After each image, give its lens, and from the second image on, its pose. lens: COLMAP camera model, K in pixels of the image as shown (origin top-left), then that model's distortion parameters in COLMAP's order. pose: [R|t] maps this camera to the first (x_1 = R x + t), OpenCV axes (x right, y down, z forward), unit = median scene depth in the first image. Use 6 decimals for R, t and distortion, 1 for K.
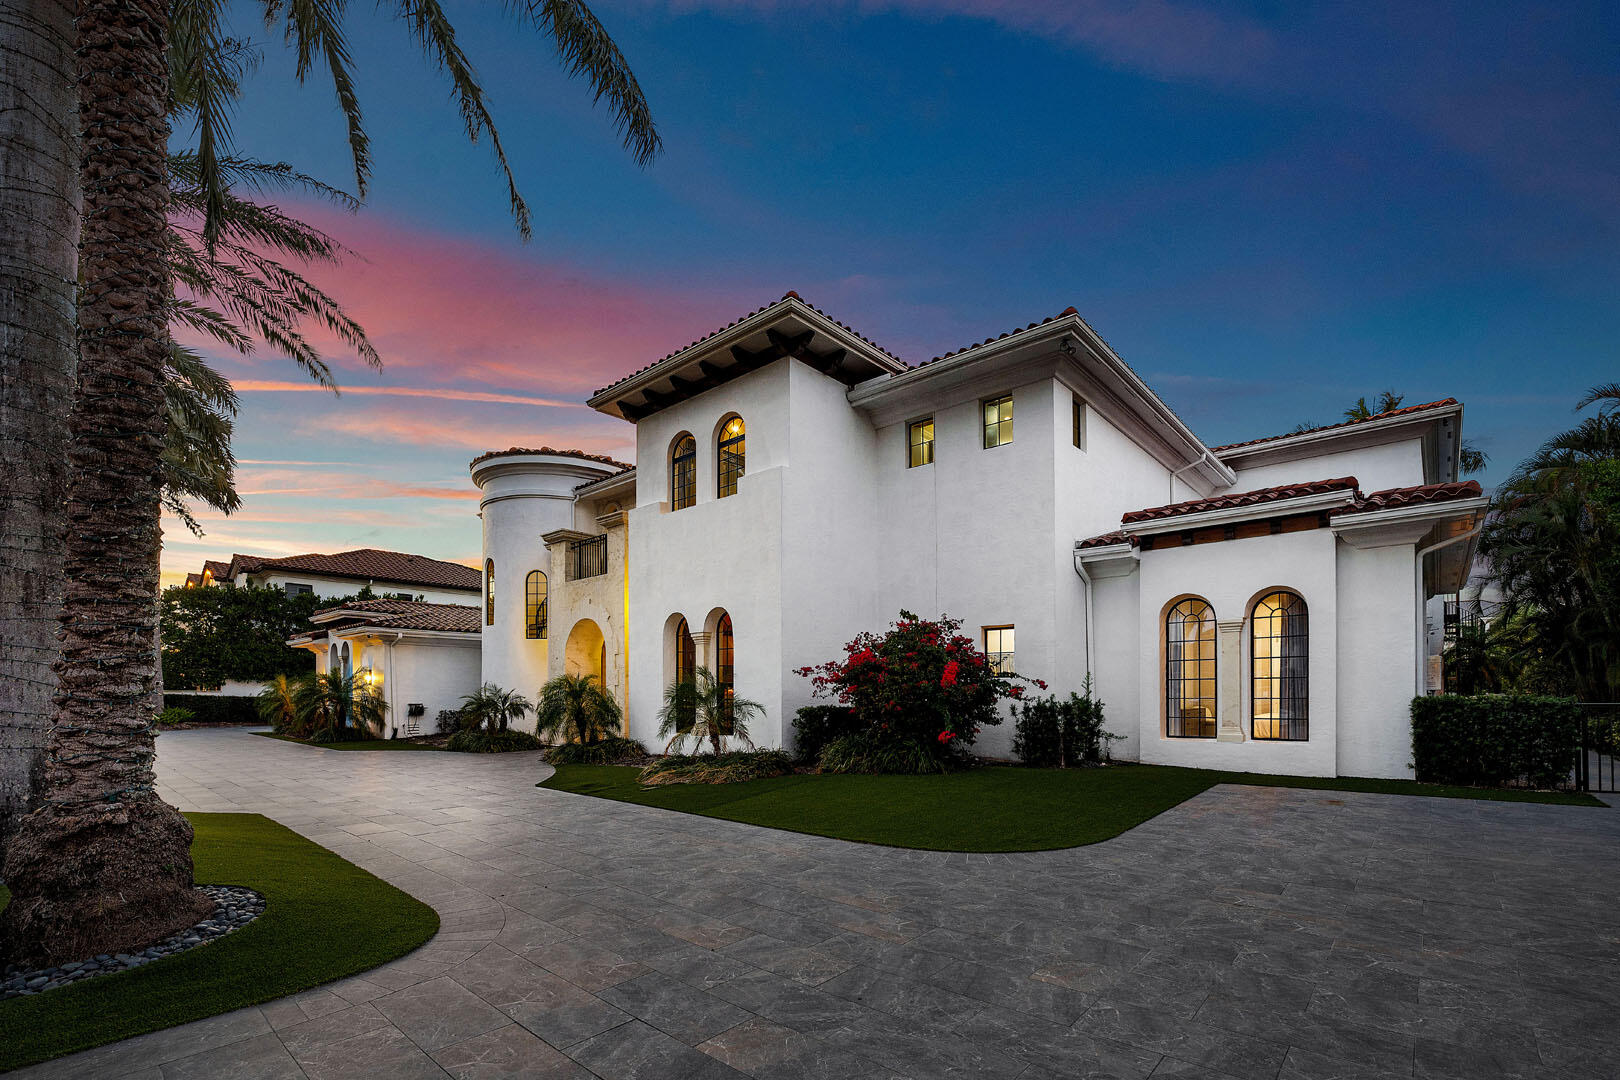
lens RADIAL K [[693.5, 0, 807.4], [0, 693.5, 661.2], [0, 0, 1]] dist [-0.000706, -0.000059]
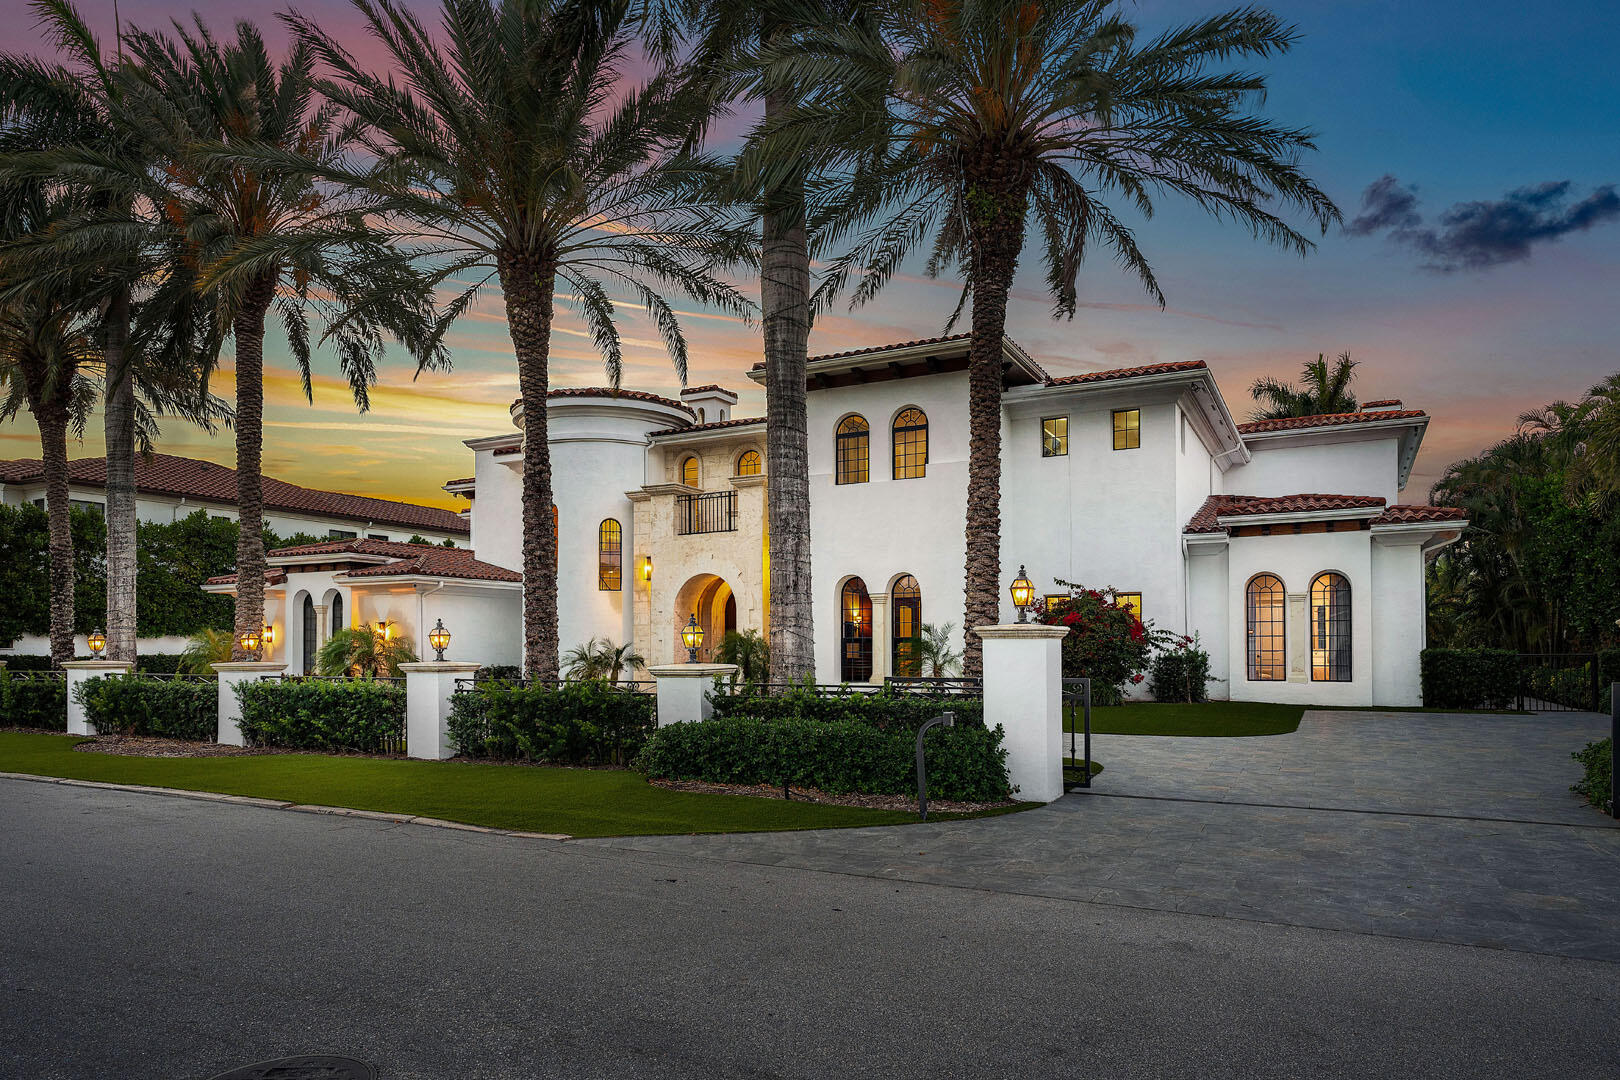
lens RADIAL K [[998.8, 0, 812.1], [0, 998.8, 588.5], [0, 0, 1]] dist [0.075281, 0.000894]
pose [[0.966847, 0.015223, 0.254902, -0.759852], [-0.010257, 0.999731, -0.020797, -0.016004], [-0.255150, 0.017493, 0.966743, -0.631757]]
